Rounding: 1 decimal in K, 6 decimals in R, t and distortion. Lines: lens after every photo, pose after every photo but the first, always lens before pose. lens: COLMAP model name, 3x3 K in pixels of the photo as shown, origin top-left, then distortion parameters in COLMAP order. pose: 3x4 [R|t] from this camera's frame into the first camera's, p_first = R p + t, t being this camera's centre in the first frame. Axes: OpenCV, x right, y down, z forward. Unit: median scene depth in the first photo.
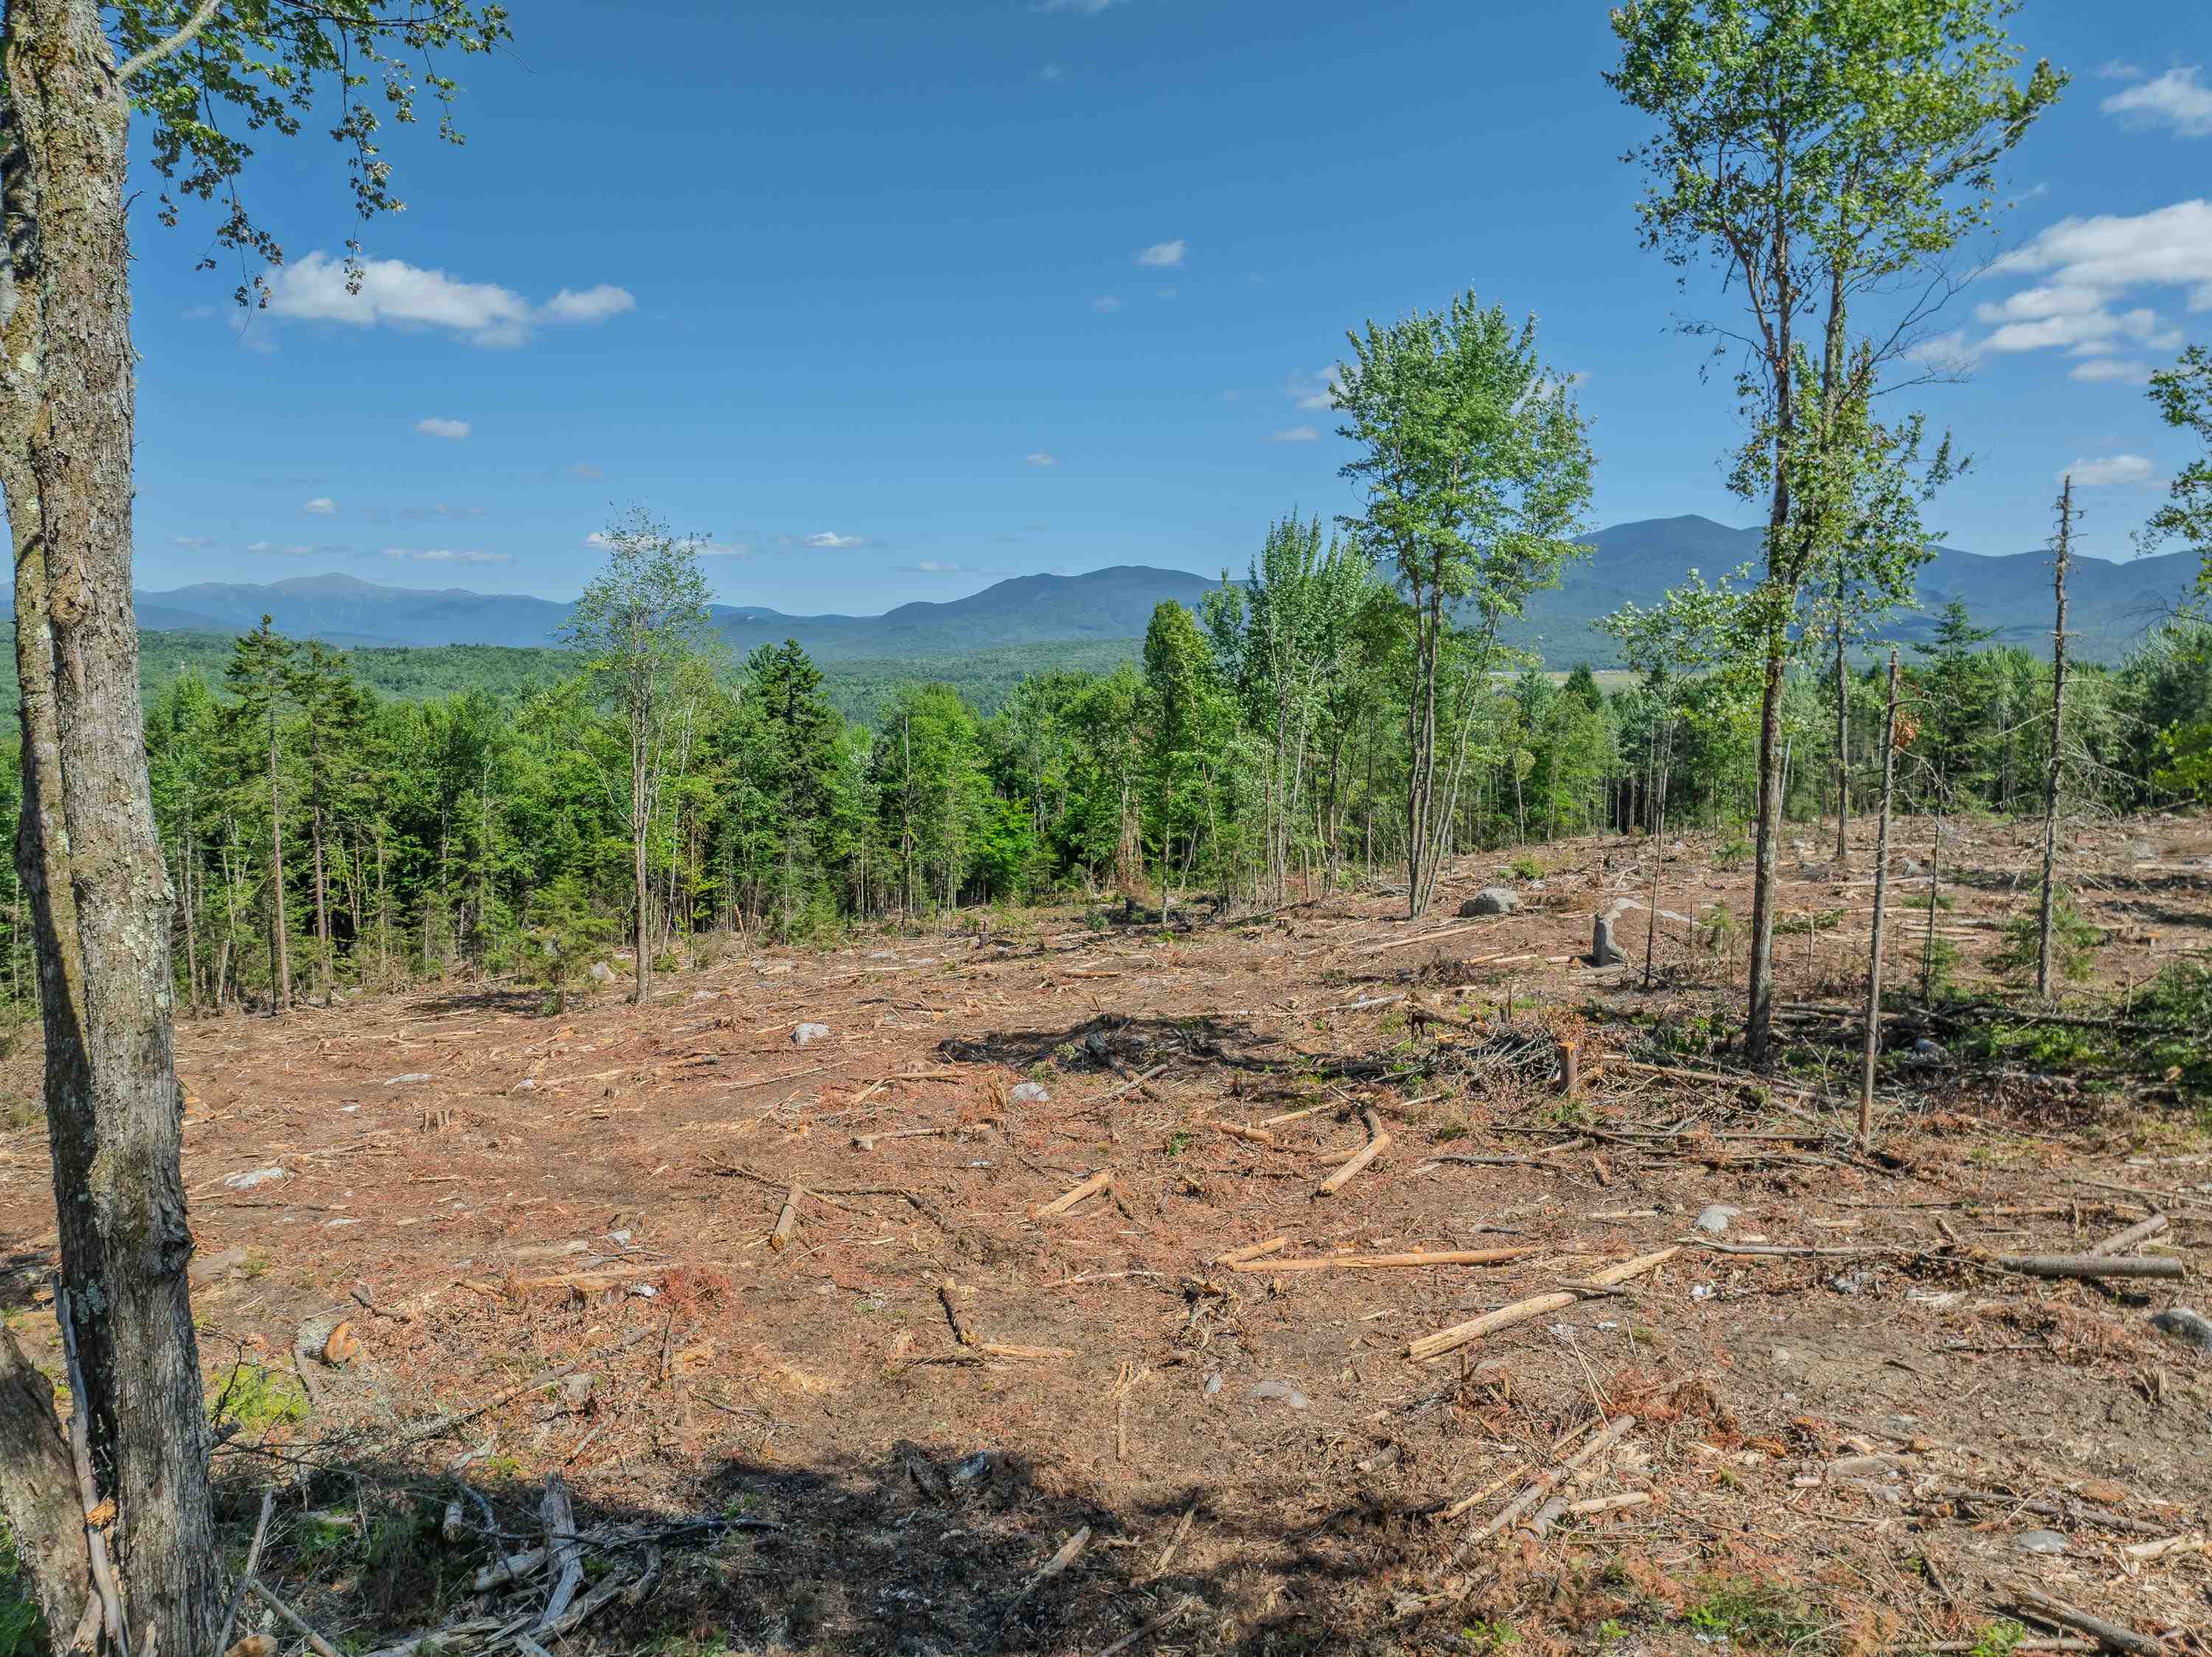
lens RADIAL K [[1561.5, 0, 1093.9], [0, 1561.5, 845.8], [0, 0, 1]] dist [-0.045695, 0.016166]
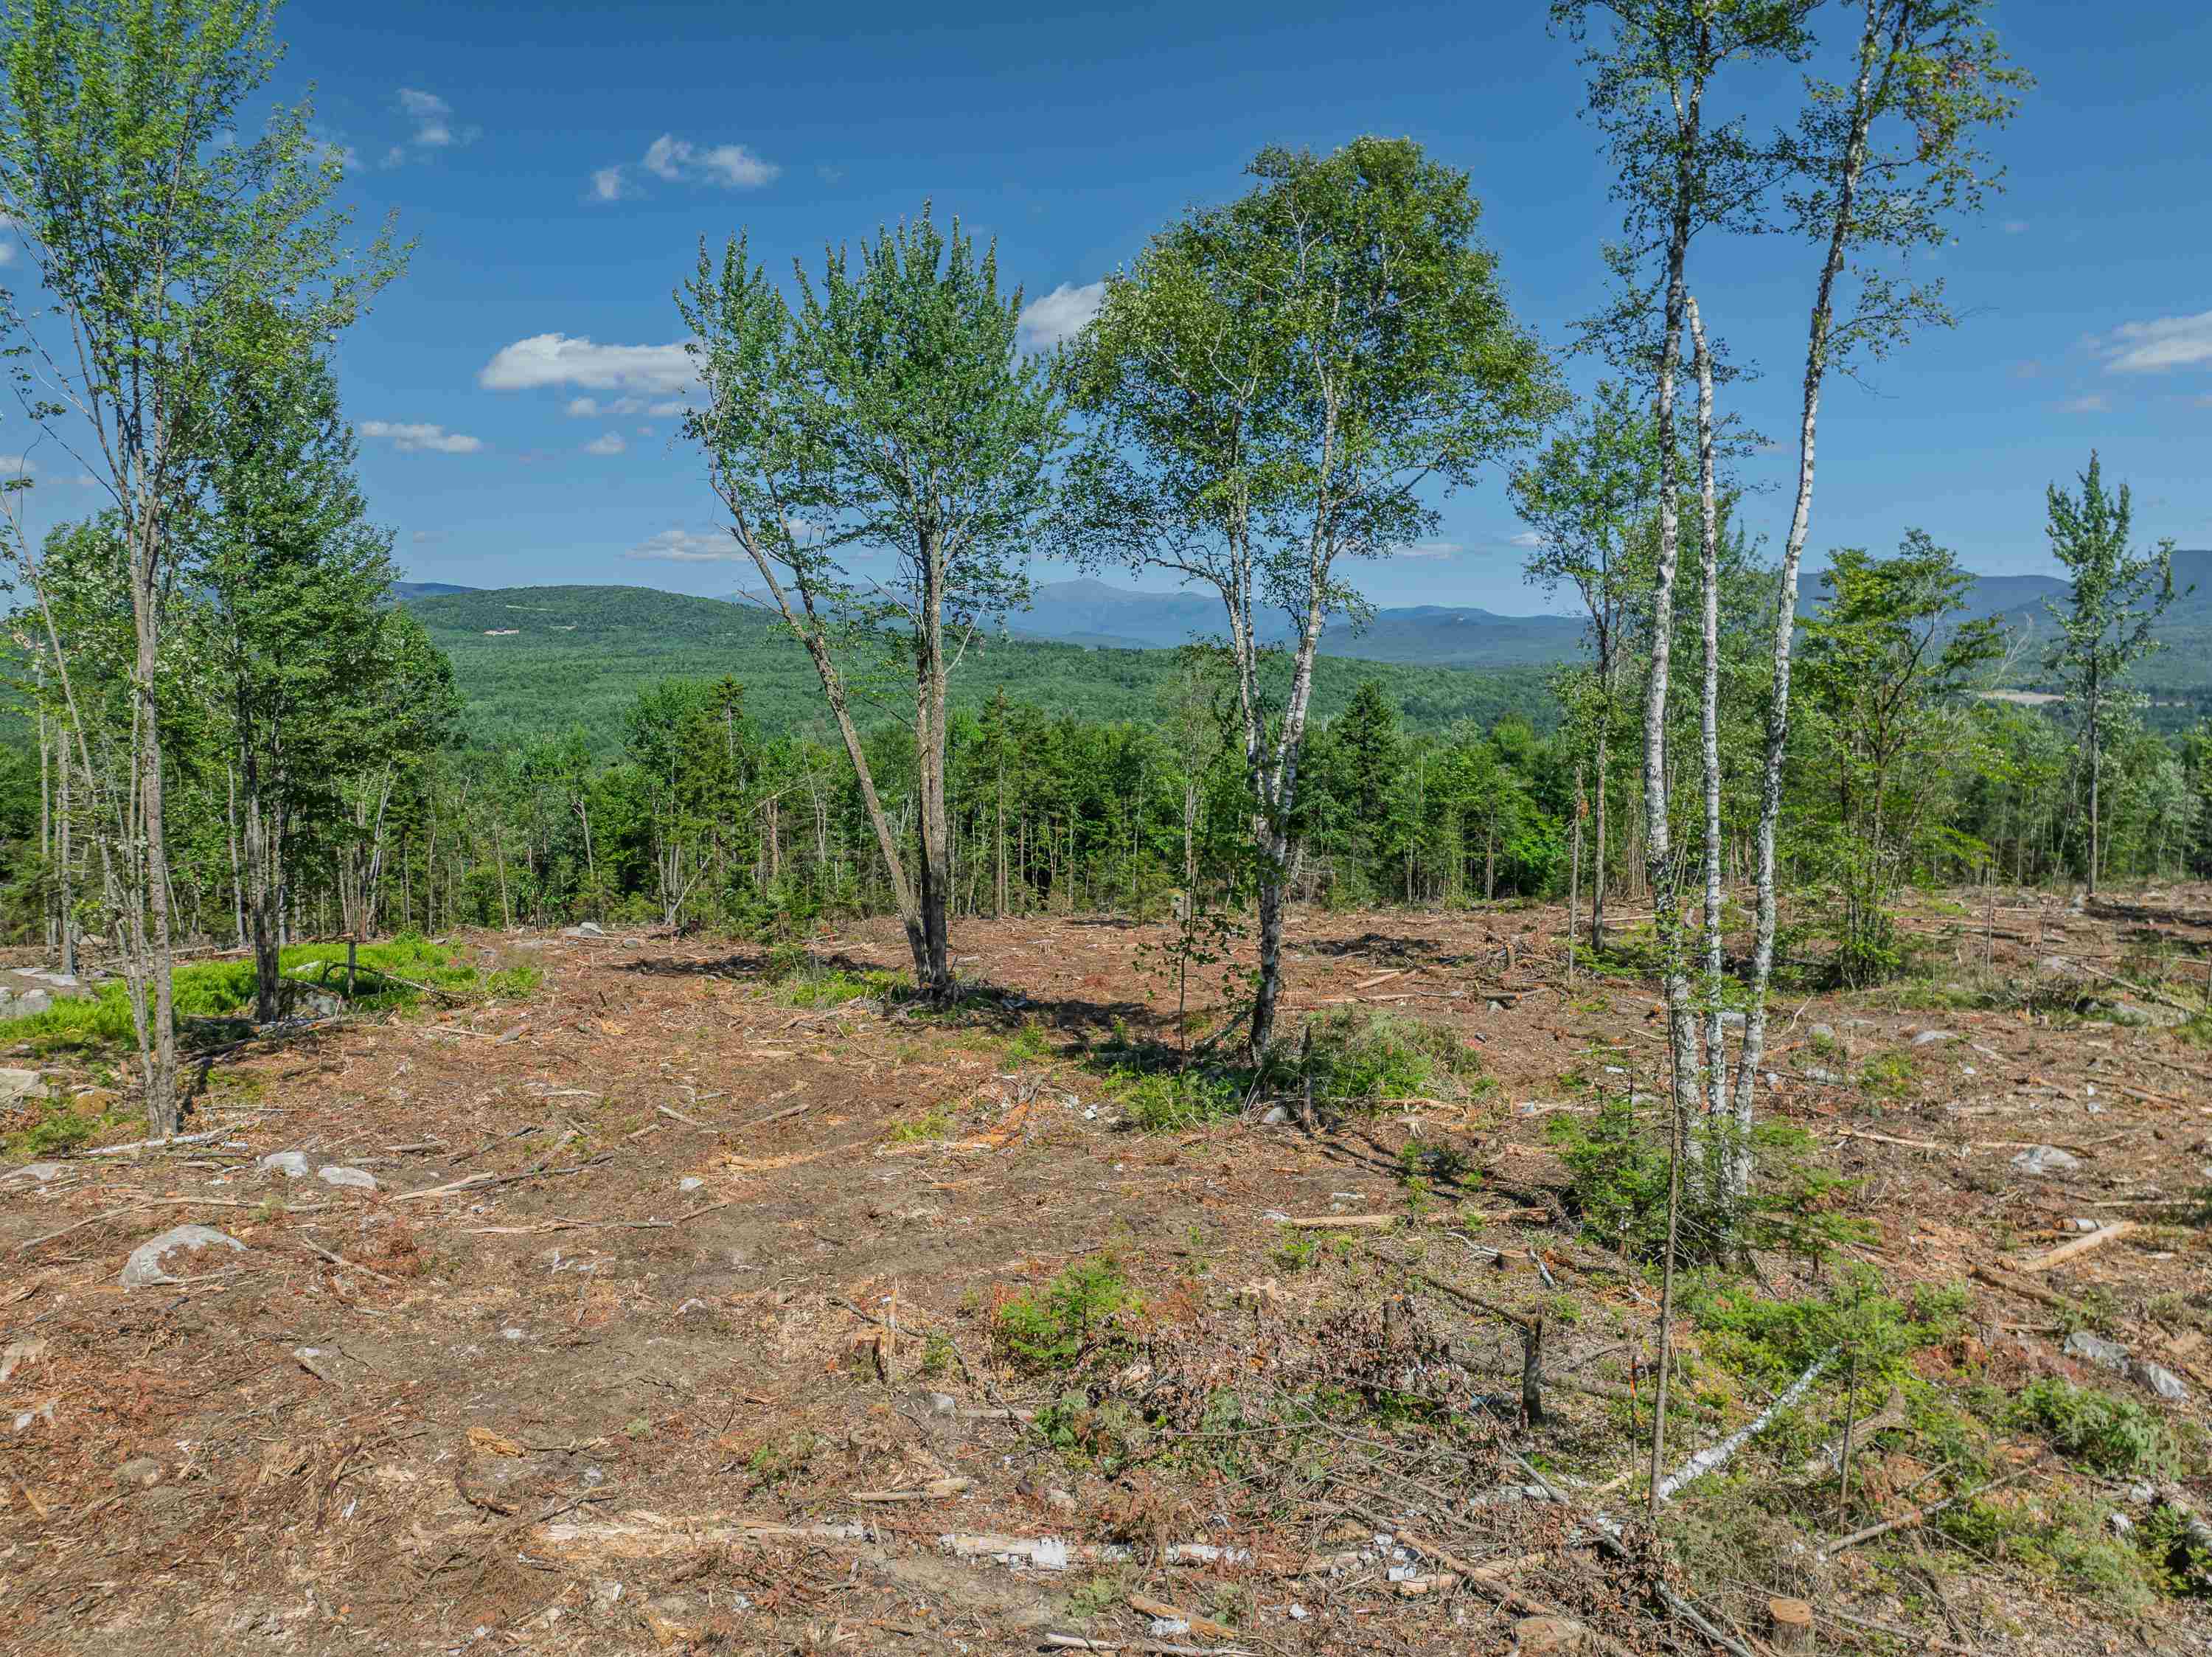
lens RADIAL K [[1561.5, 0, 1101.0], [0, 1561.5, 827.1], [0, 0, 1]] dist [-0.045695, 0.016166]
pose [[0.903537, 0.051988, -0.425344, 0.173021], [-0.057200, 0.998363, 0.000519, -0.000958], [0.424675, 0.023861, 0.905032, -0.290725]]
